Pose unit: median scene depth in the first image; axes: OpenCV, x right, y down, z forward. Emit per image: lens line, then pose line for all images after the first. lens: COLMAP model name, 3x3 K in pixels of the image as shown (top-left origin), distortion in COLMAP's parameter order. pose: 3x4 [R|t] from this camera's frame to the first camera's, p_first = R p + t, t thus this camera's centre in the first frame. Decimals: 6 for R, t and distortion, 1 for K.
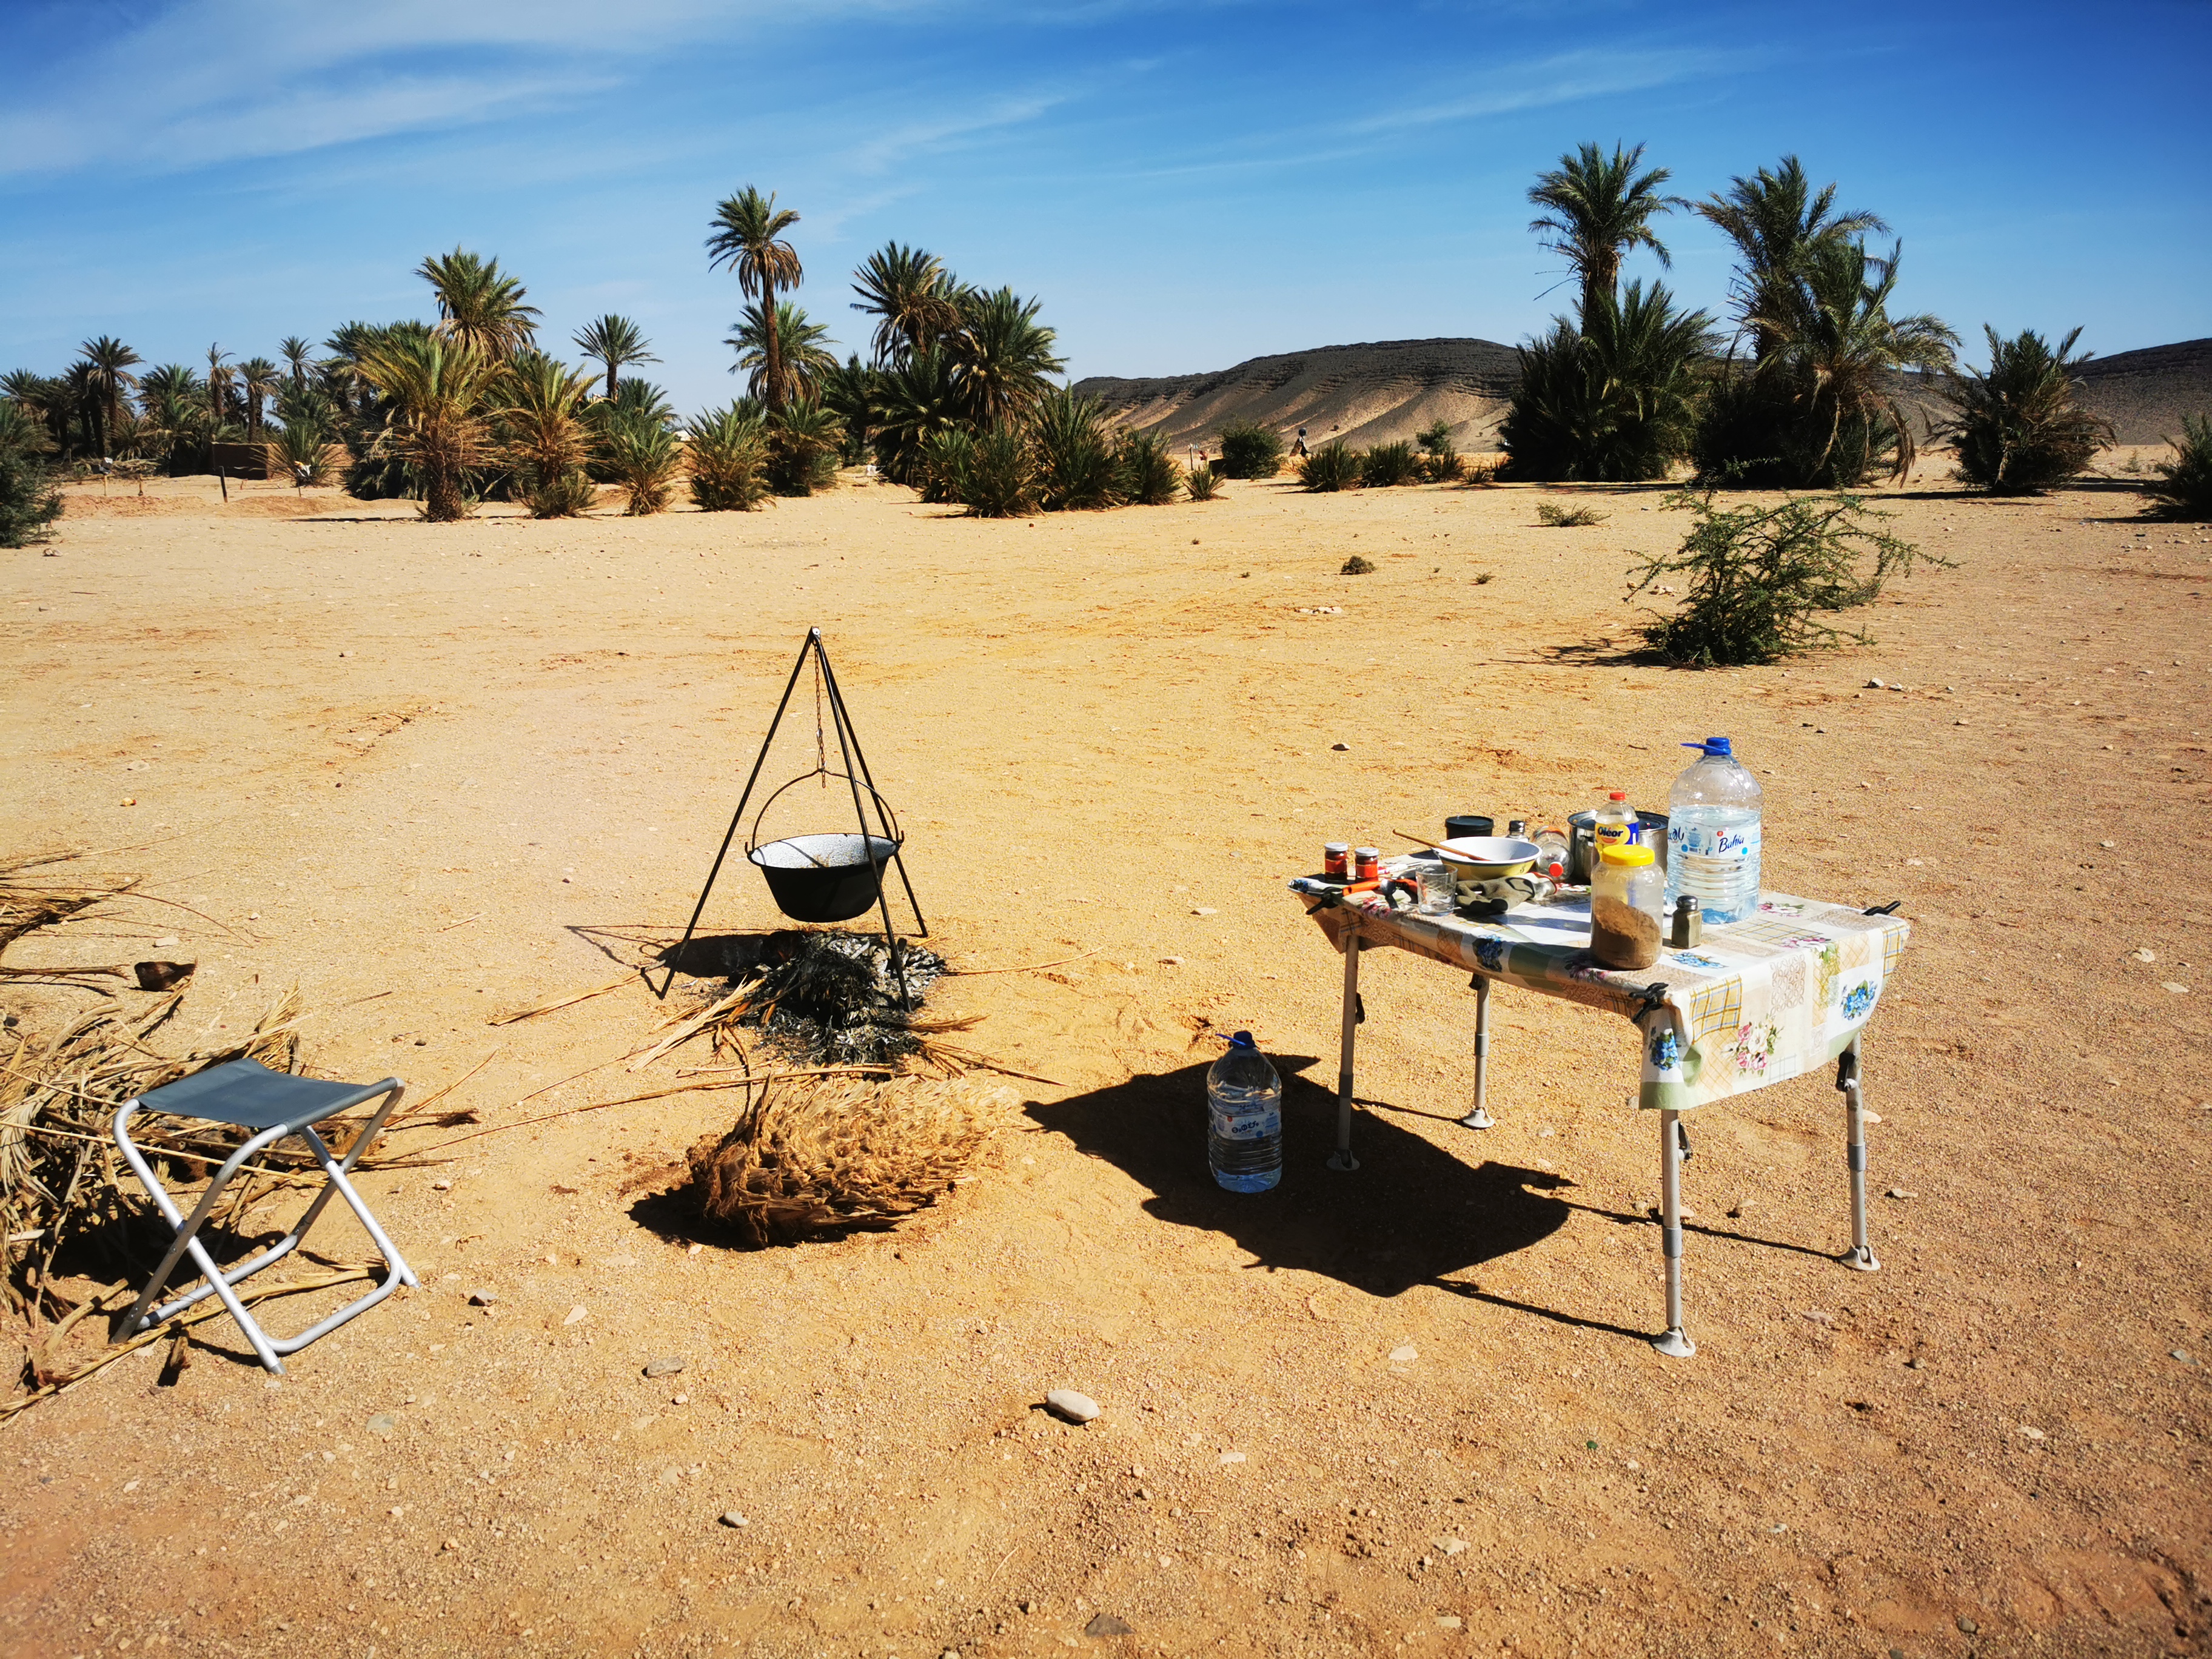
lens RADIAL K [[1711.6, 0, 1106.0], [0, 1711.6, 829.5], [0, 0, 1]] dist [0.006314, -0.072168]
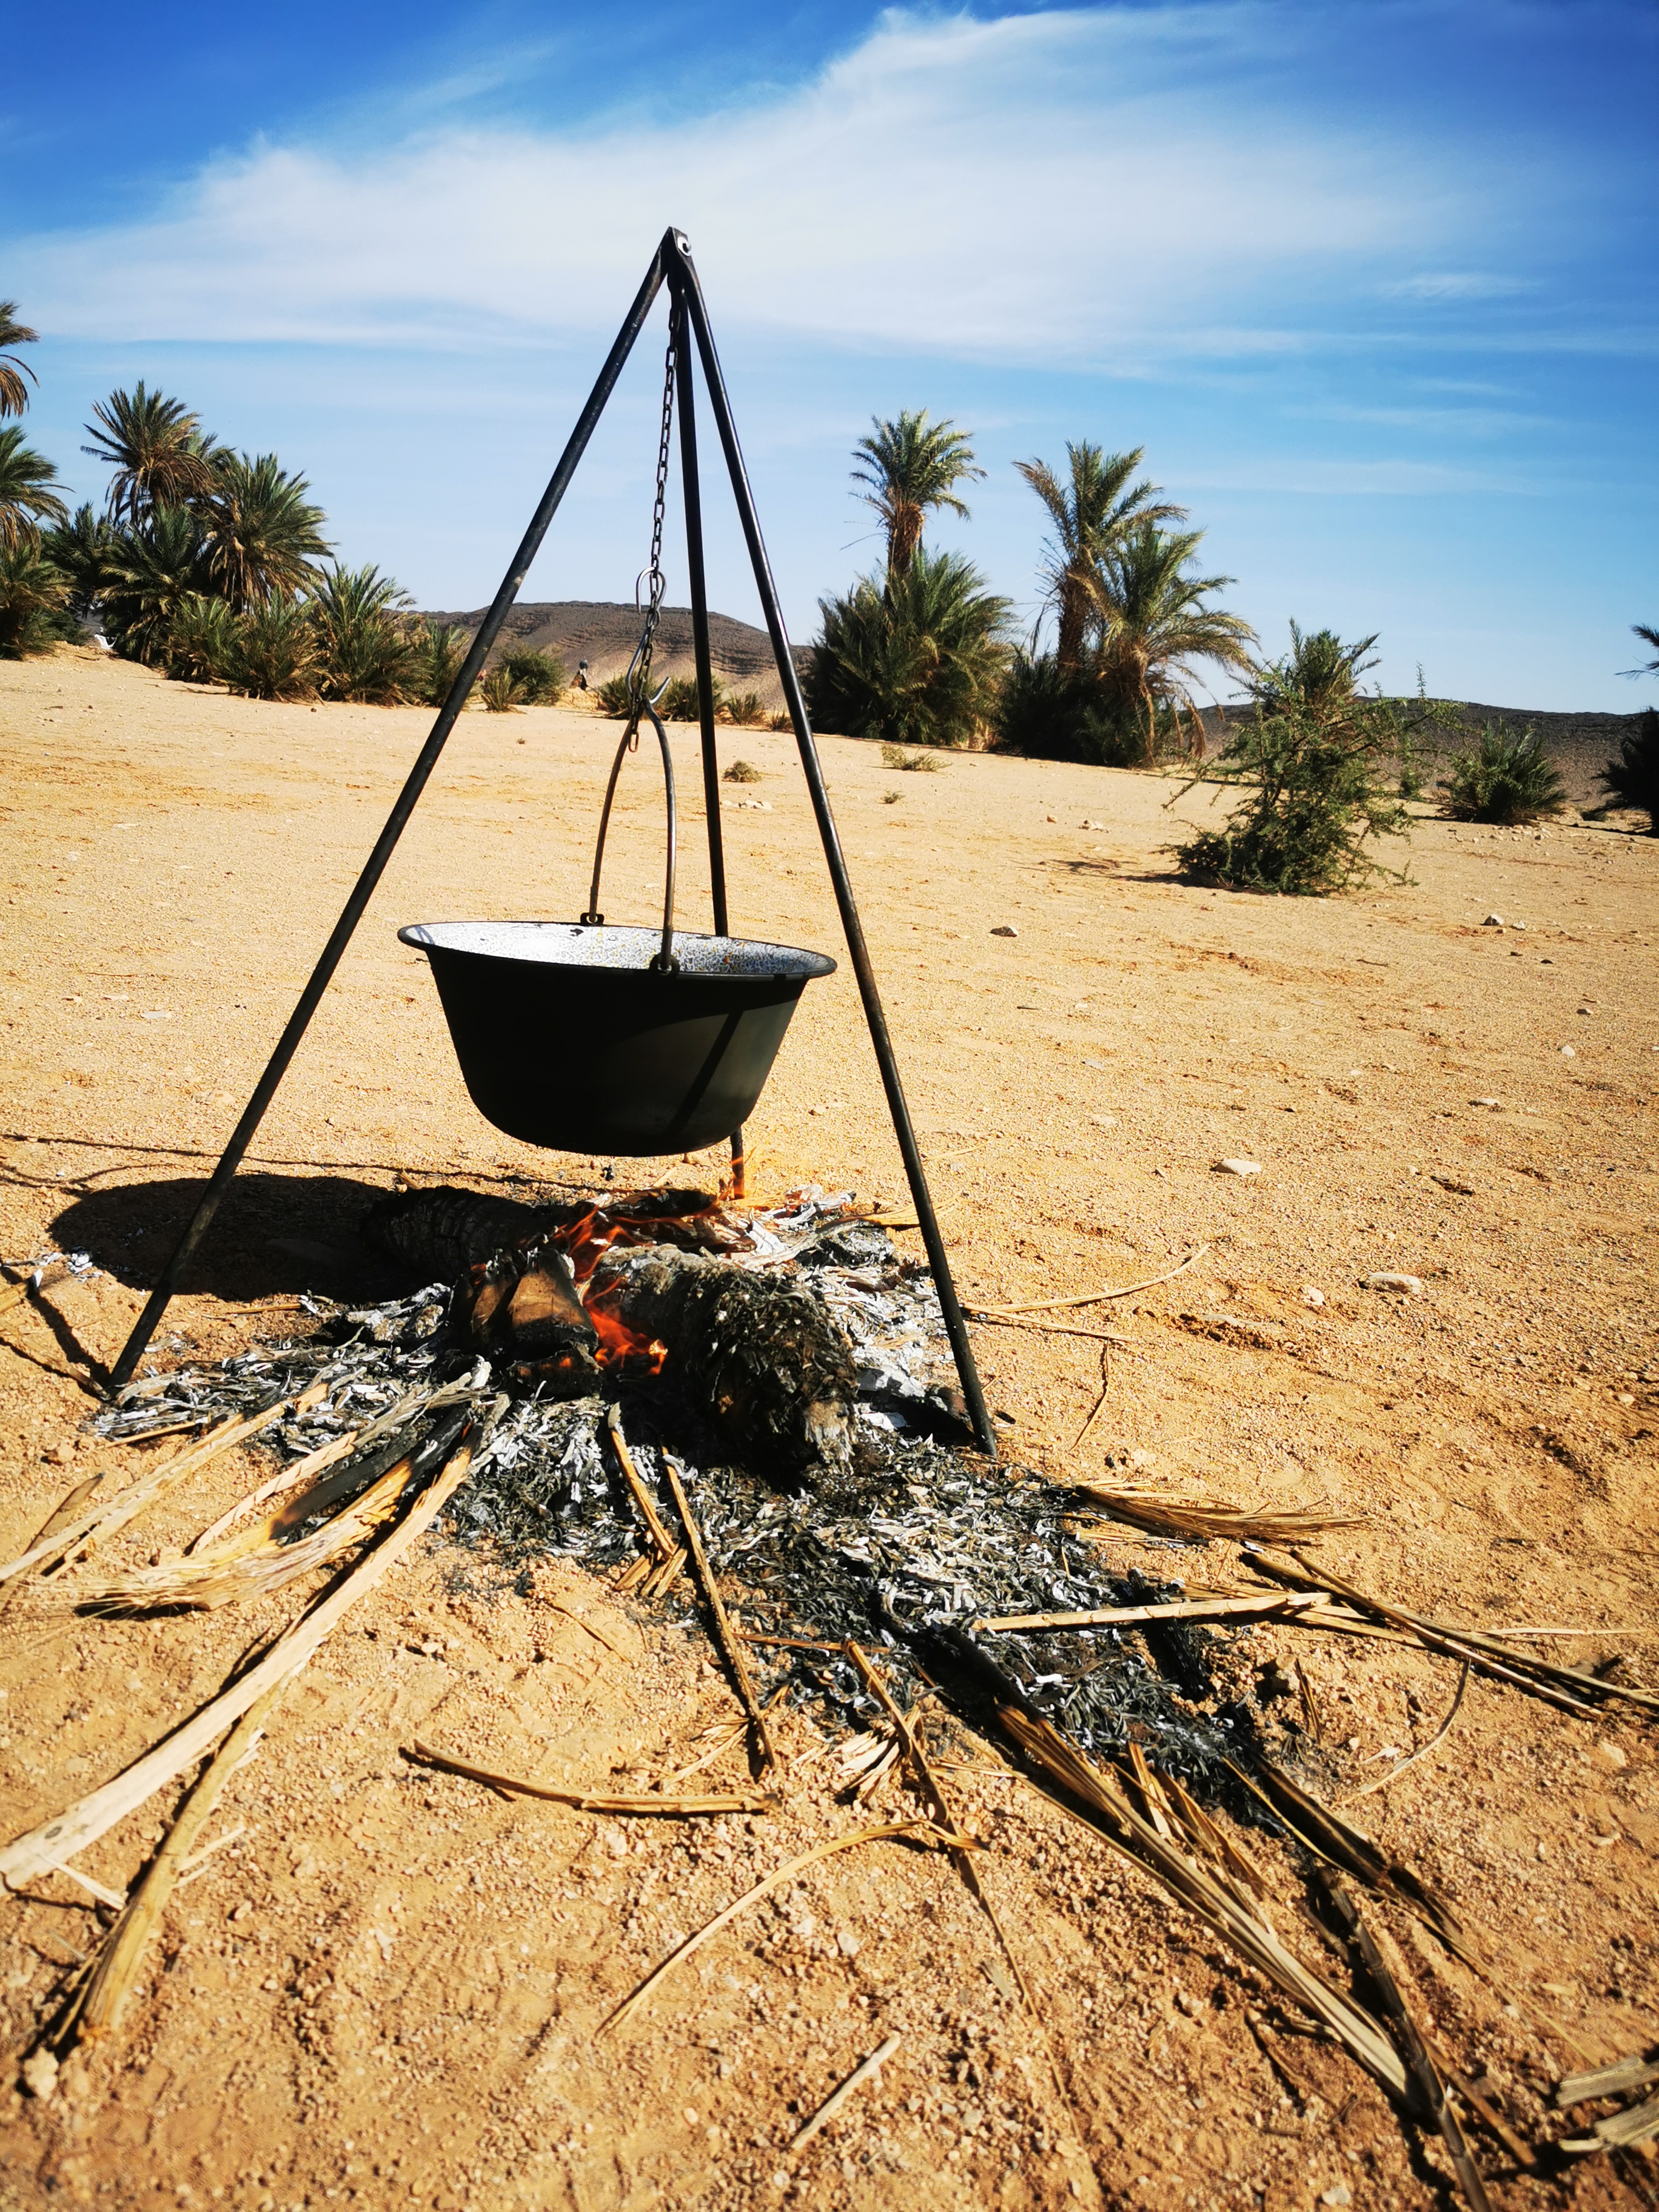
lens RADIAL K [[1711.6, 0, 829.5], [0, 1711.6, 1106.0], [0, 0, 1]] dist [0.006314, -0.072168]
pose [[0.955814, 0.040542, 0.291162, -0.100846], [-0.042171, 0.999110, -0.000680, 0.019933], [-0.290930, -0.011629, 0.956674, 0.298392]]
